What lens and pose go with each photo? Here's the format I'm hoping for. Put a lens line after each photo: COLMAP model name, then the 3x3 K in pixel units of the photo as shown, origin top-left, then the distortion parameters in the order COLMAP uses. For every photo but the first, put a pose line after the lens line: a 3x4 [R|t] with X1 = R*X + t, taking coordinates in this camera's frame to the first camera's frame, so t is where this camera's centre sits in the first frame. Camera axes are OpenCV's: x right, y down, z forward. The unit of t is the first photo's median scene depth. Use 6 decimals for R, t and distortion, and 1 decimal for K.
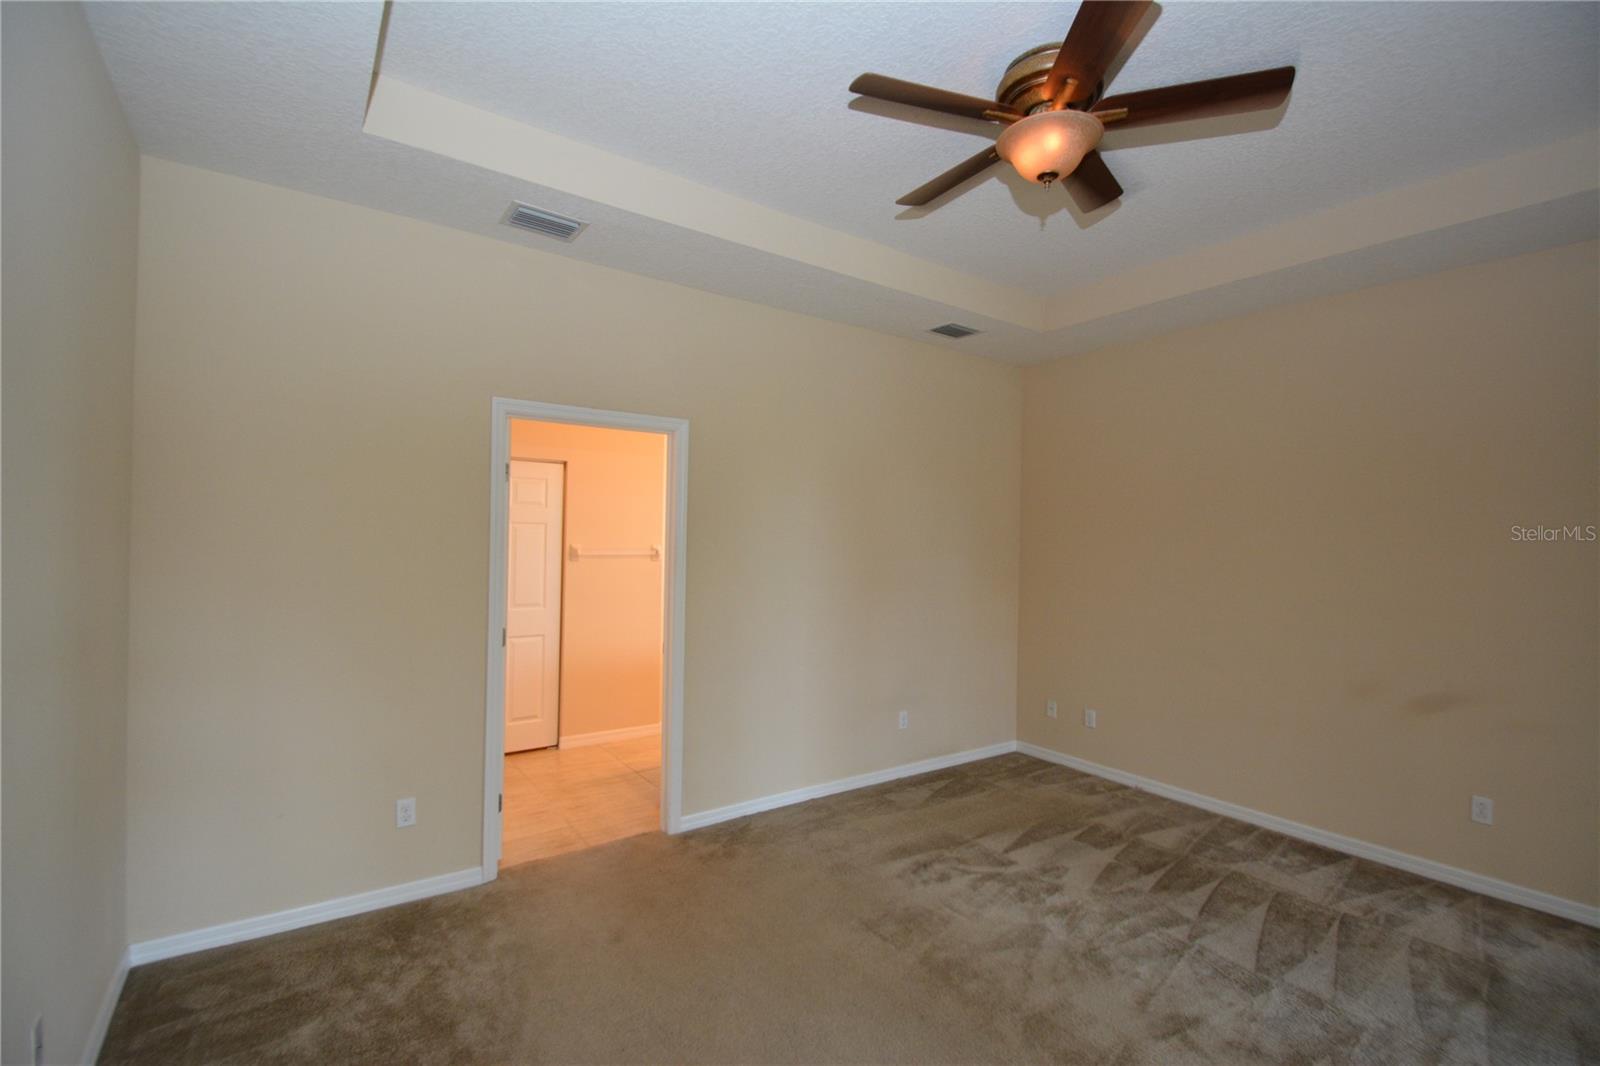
lens RADIAL K [[701.4, 0, 794.4], [0, 701.4, 533.1], [0, 0, 1]] dist [0.009024, -0.012090]
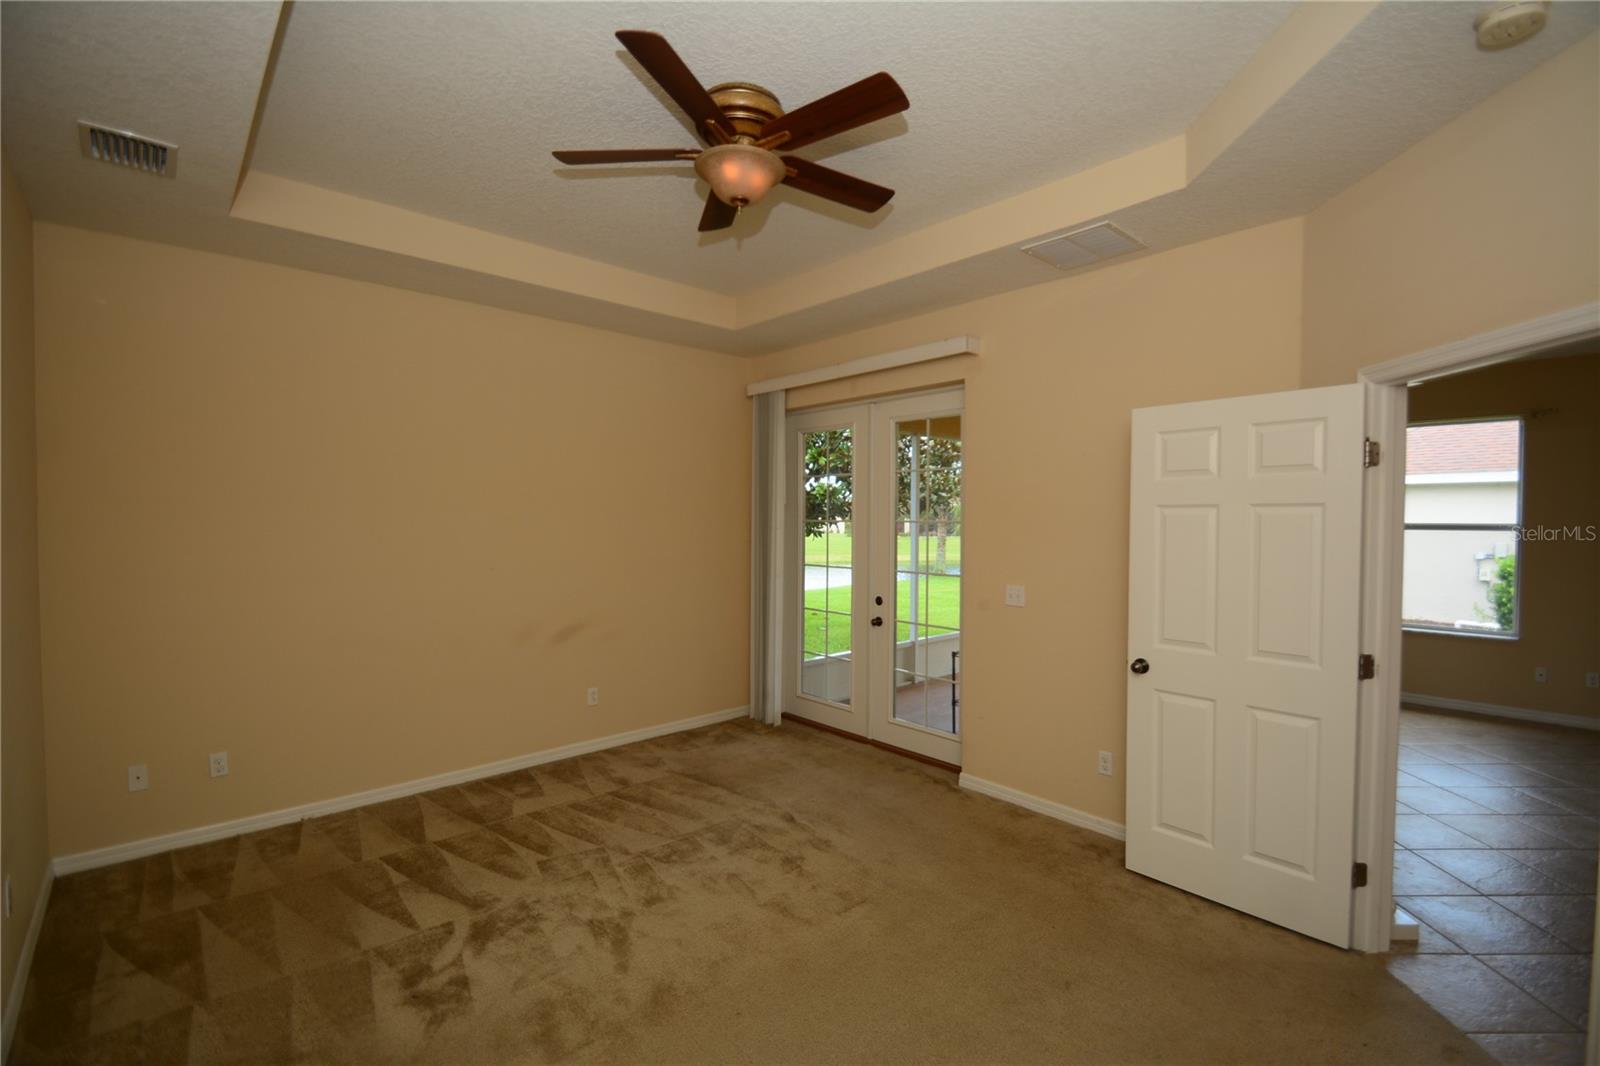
lens RADIAL K [[701.4, 0, 802.1], [0, 701.4, 527.3], [0, 0, 1]] dist [0.009024, -0.012090]
pose [[-0.125569, -0.025353, 0.991761, -0.493712], [-0.011120, 0.999647, 0.024147, -0.005184], [-0.992023, -0.007996, -0.125807, 0.670241]]
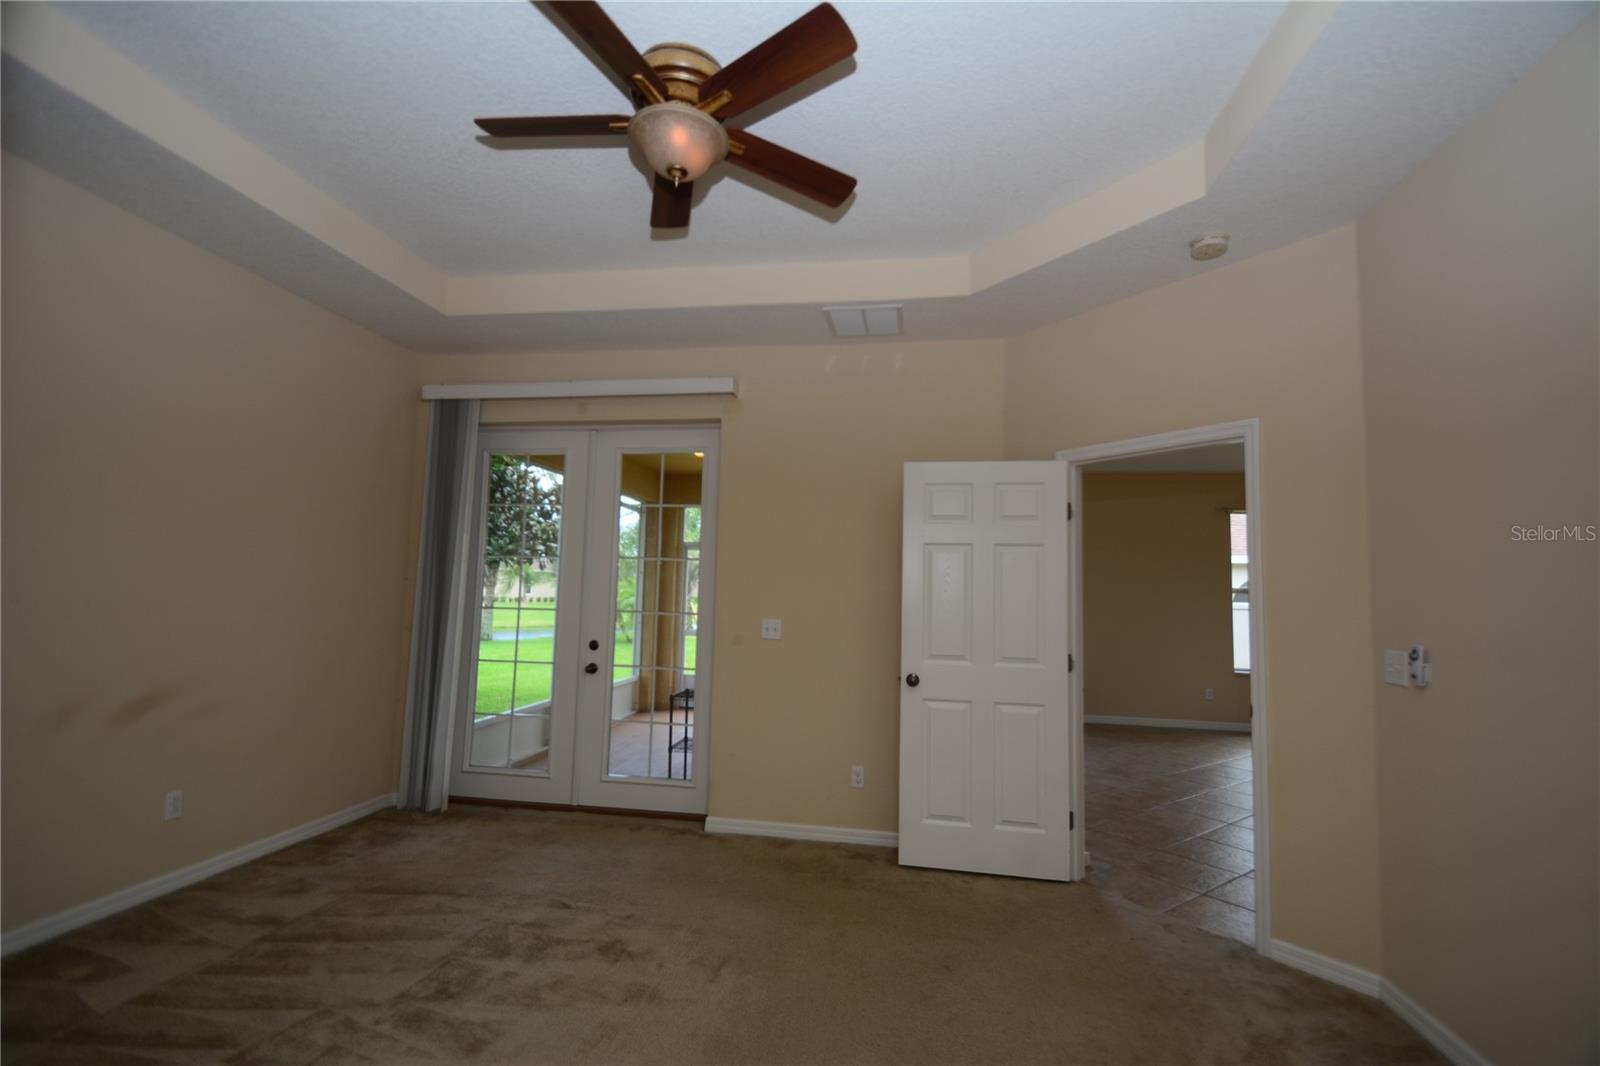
lens RADIAL K [[701.4, 0, 813.8], [0, 701.4, 518.6], [0, 0, 1]] dist [0.009024, -0.012090]
pose [[-0.708718, 0.042562, 0.704206, -0.307026], [-0.037643, 0.994475, -0.097990, 0.057284], [-0.704487, -0.095956, -0.703201, 0.983508]]
